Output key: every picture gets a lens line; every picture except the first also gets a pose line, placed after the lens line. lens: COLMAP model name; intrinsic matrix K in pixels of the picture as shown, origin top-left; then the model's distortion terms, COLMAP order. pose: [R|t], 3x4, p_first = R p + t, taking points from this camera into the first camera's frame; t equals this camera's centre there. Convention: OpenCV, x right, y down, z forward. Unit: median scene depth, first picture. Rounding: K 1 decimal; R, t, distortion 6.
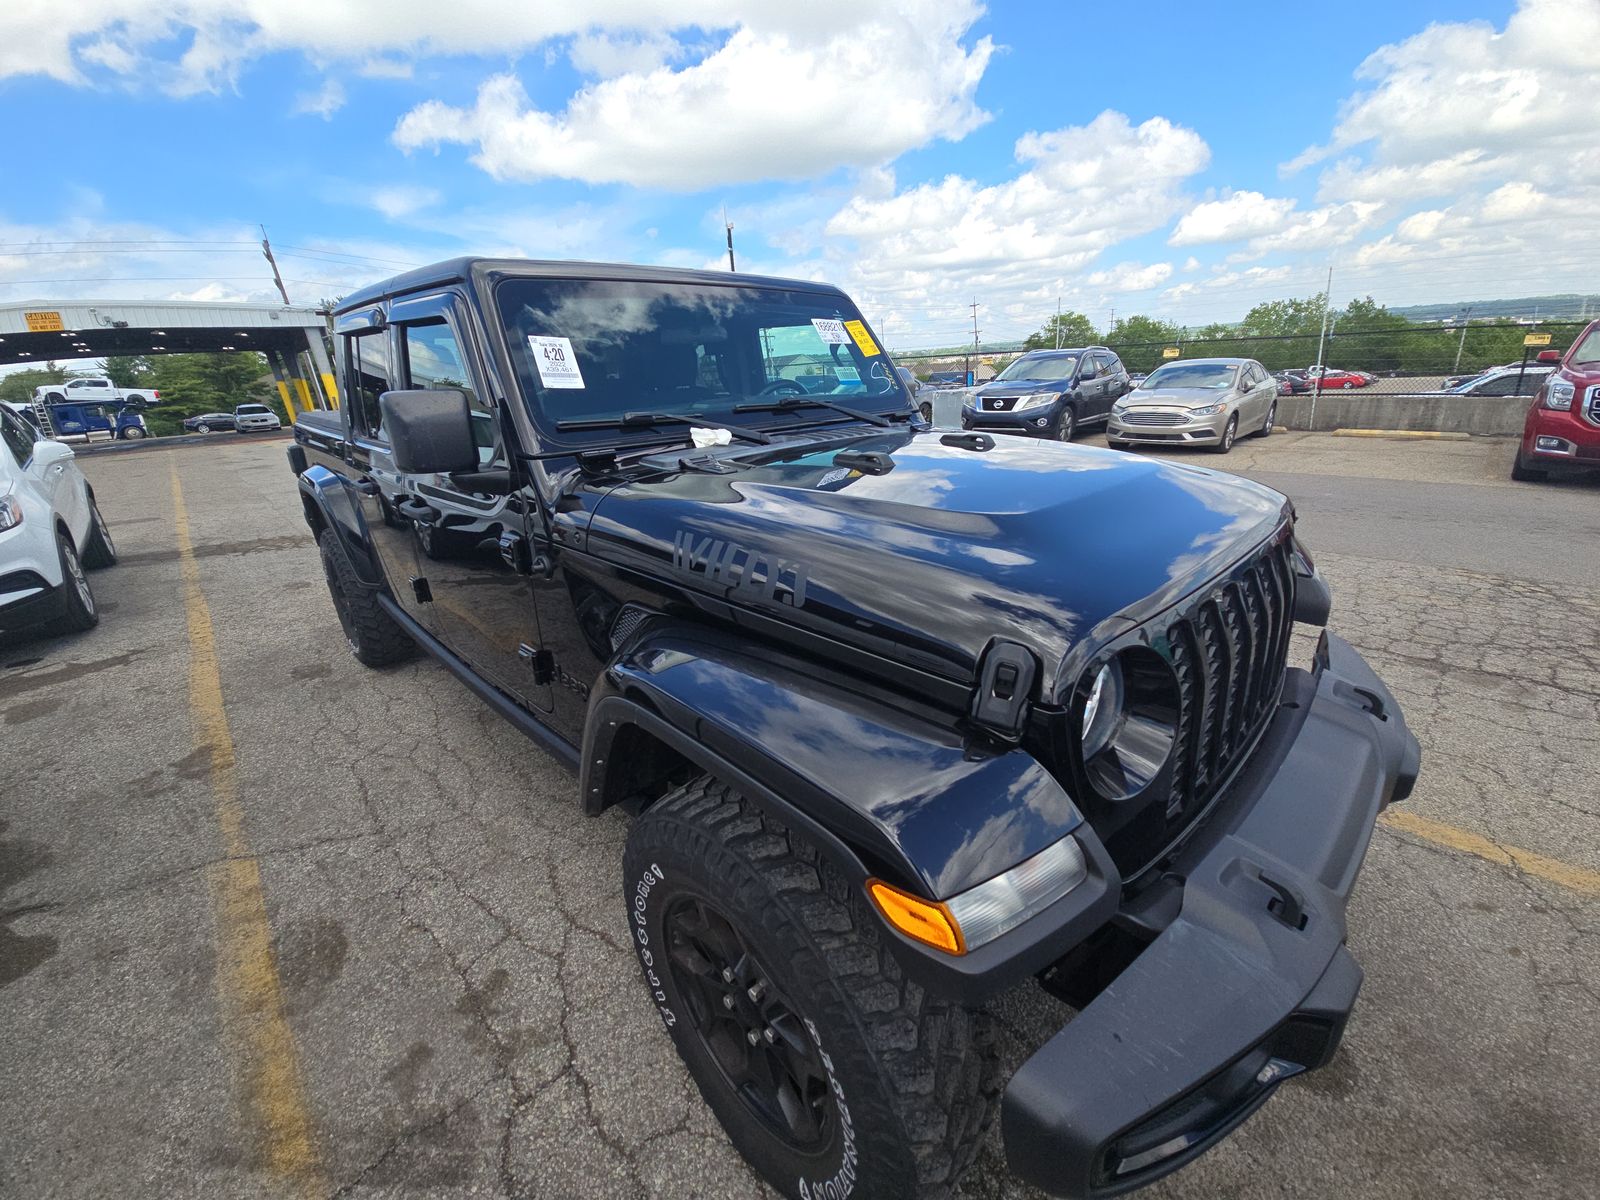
lens RADIAL K [[639.7, 0, 797.4], [0, 639.7, 607.0], [0, 0, 1]] dist [0.055058, -0.030172]
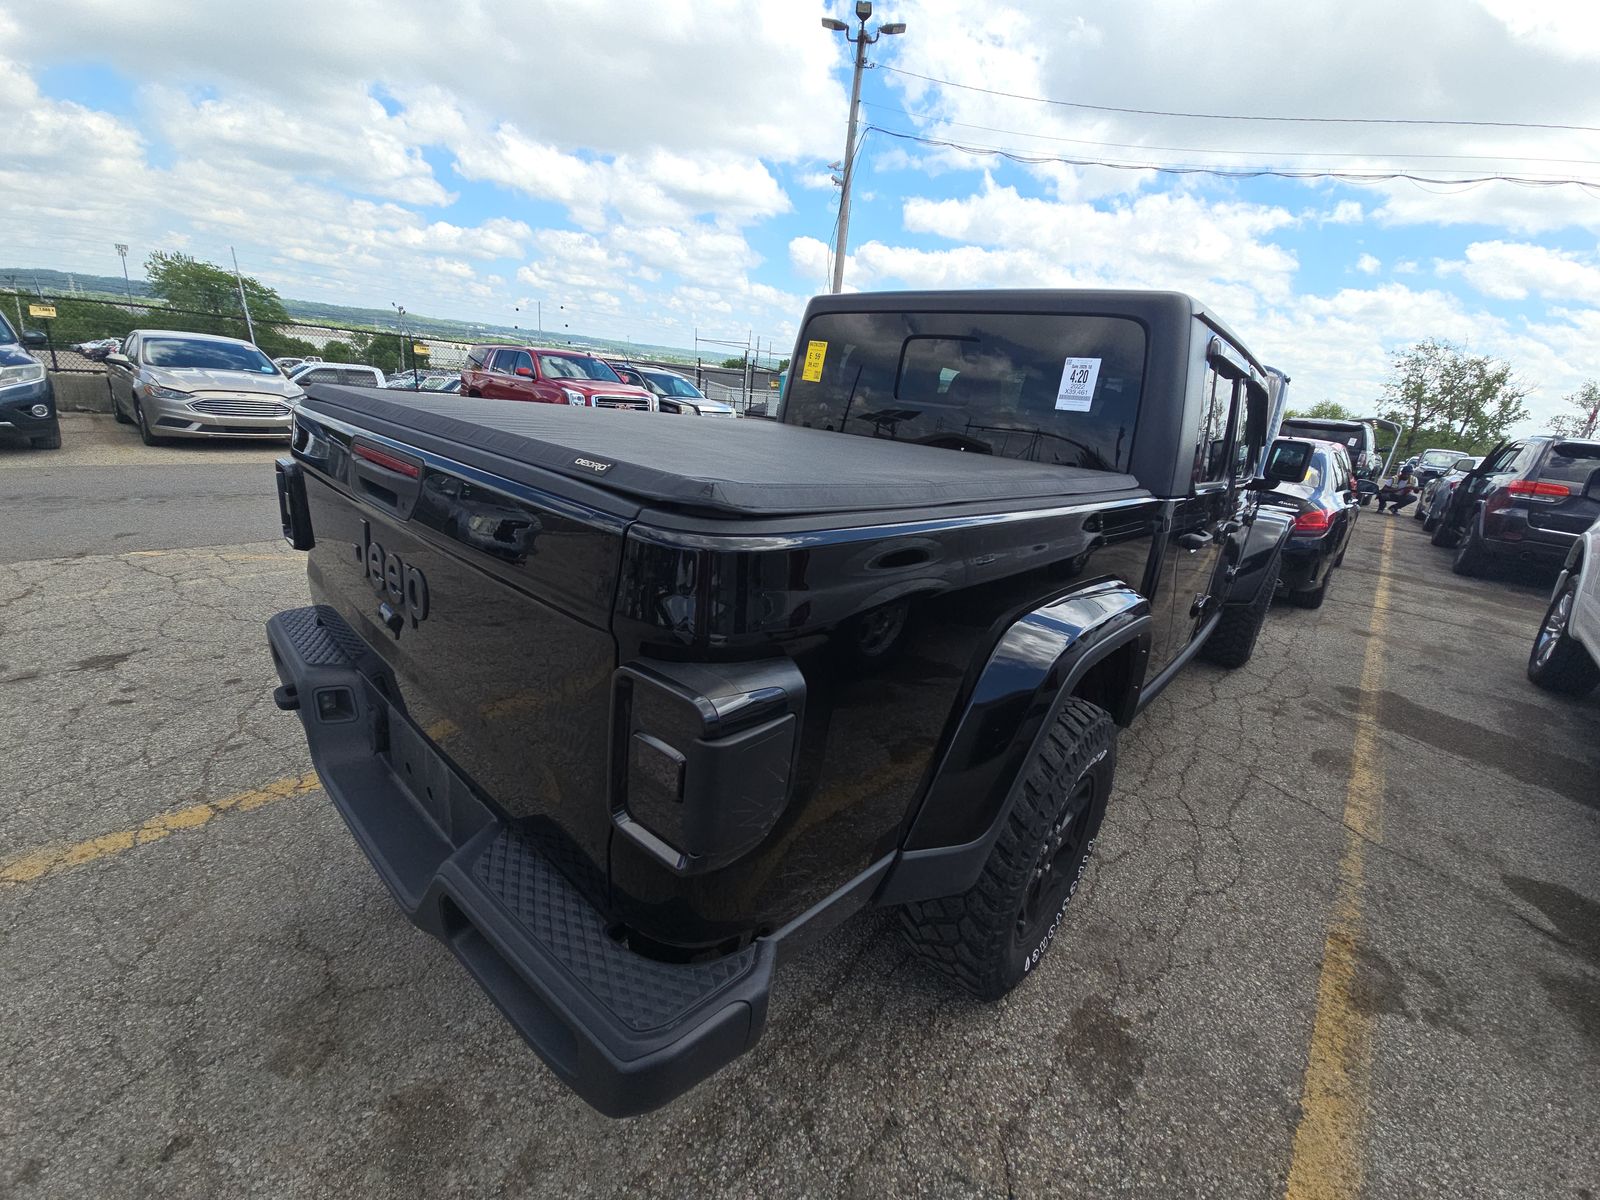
lens RADIAL K [[639.7, 0, 797.4], [0, 639.7, 607.0], [0, 0, 1]] dist [0.055058, -0.030172]
pose [[-0.094555, -0.273275, 0.957277, -1.527906], [0.242227, 0.926371, 0.288378, -0.505203], [-0.965601, 0.259146, -0.021398, 1.624237]]
